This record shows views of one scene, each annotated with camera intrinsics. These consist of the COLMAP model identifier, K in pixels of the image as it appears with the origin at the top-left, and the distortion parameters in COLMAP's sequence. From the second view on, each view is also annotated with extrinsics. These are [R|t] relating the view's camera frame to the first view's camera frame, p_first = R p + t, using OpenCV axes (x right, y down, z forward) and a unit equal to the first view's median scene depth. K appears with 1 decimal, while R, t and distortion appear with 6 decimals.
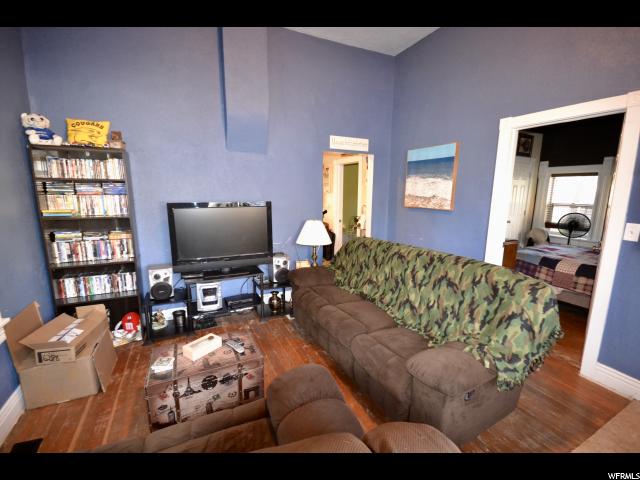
lens RADIAL K [[288.3, 0, 321.5], [0, 288.3, 240.6], [0, 0, 1]] dist [-0.001546, -0.000144]
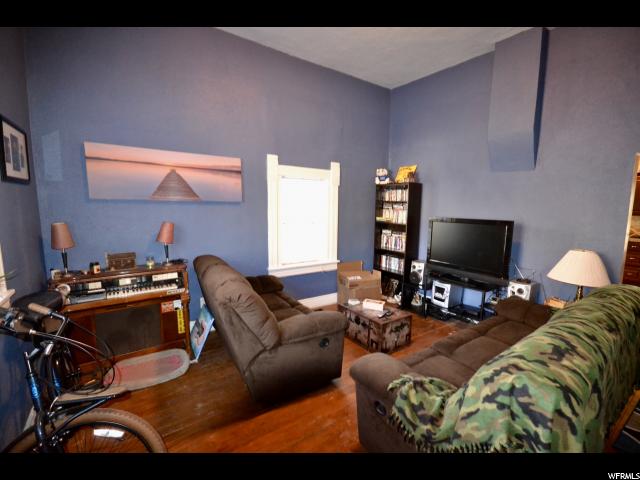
lens RADIAL K [[288.3, 0, 321.5], [0, 288.3, 240.6], [0, 0, 1]] dist [-0.001546, -0.000144]
pose [[0.149289, 0.121847, -0.981257, 0.838309], [-0.182879, 0.978660, 0.093701, -0.060839], [0.971735, 0.165463, 0.168386, 0.308284]]
